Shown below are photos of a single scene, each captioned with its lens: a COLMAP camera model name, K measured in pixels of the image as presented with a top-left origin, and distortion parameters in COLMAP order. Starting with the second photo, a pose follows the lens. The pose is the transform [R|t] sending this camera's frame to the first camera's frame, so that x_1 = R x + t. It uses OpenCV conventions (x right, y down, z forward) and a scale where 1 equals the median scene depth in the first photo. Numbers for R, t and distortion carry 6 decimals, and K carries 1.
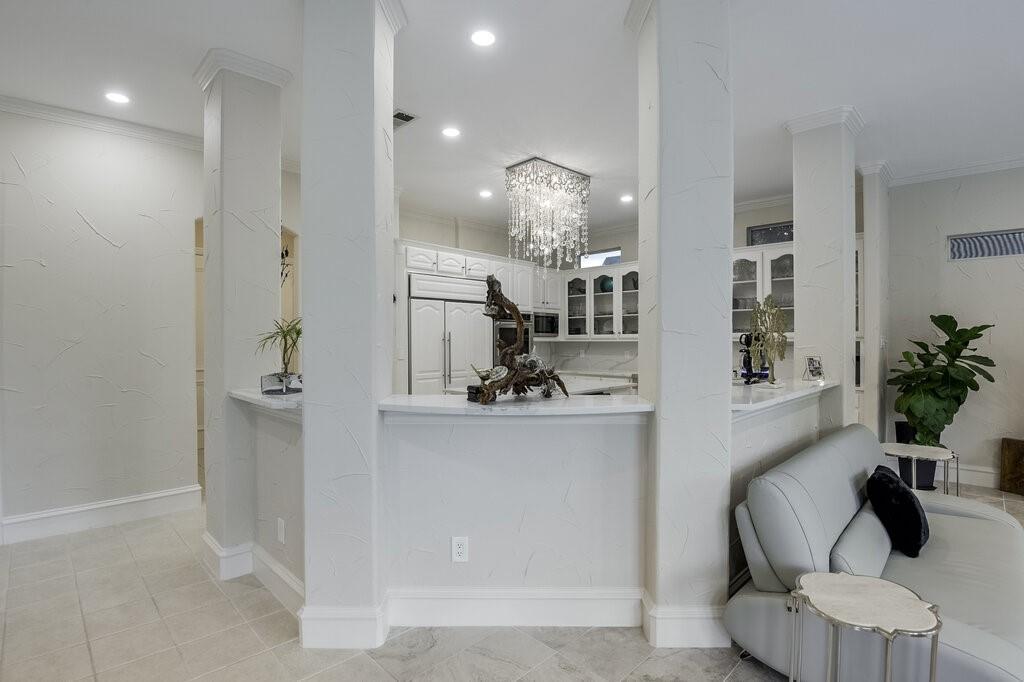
lens RADIAL K [[508.5, 0, 516.7], [0, 508.5, 341.4], [0, 0, 1]] dist [-0.037720, -0.000368]
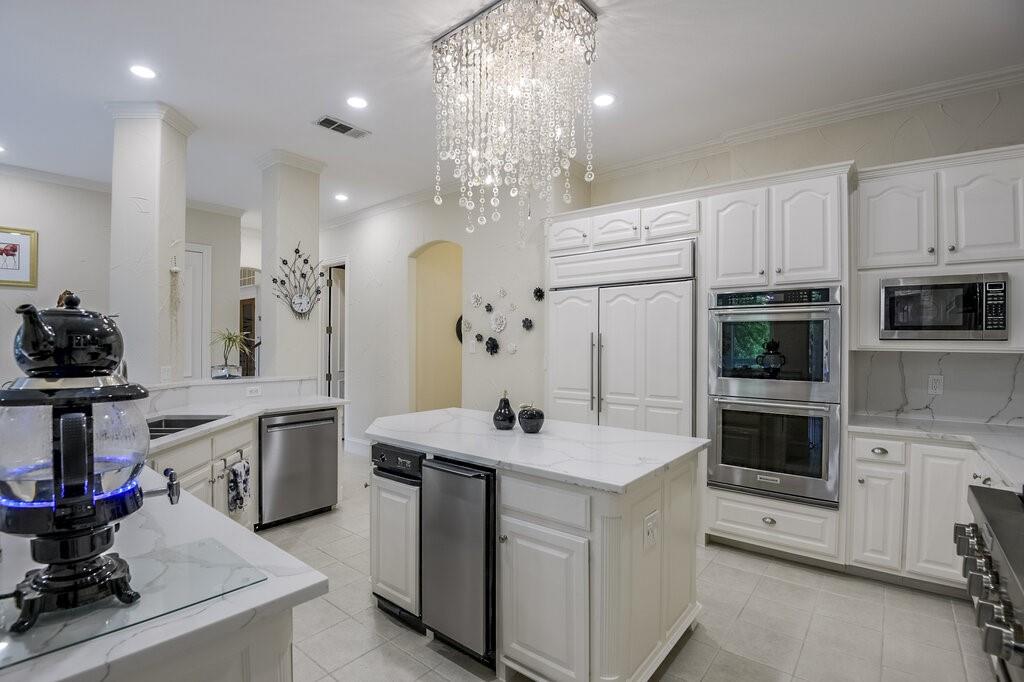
lens RADIAL K [[483.2, 0, 511.9], [0, 483.2, 343.1], [0, 0, 1]] dist [-0.019468, -0.000282]
pose [[0.070213, 0.007281, -0.997505, 0.554348], [-0.005114, 0.999963, 0.006939, -0.011186], [0.997519, 0.004614, 0.070248, 0.954247]]
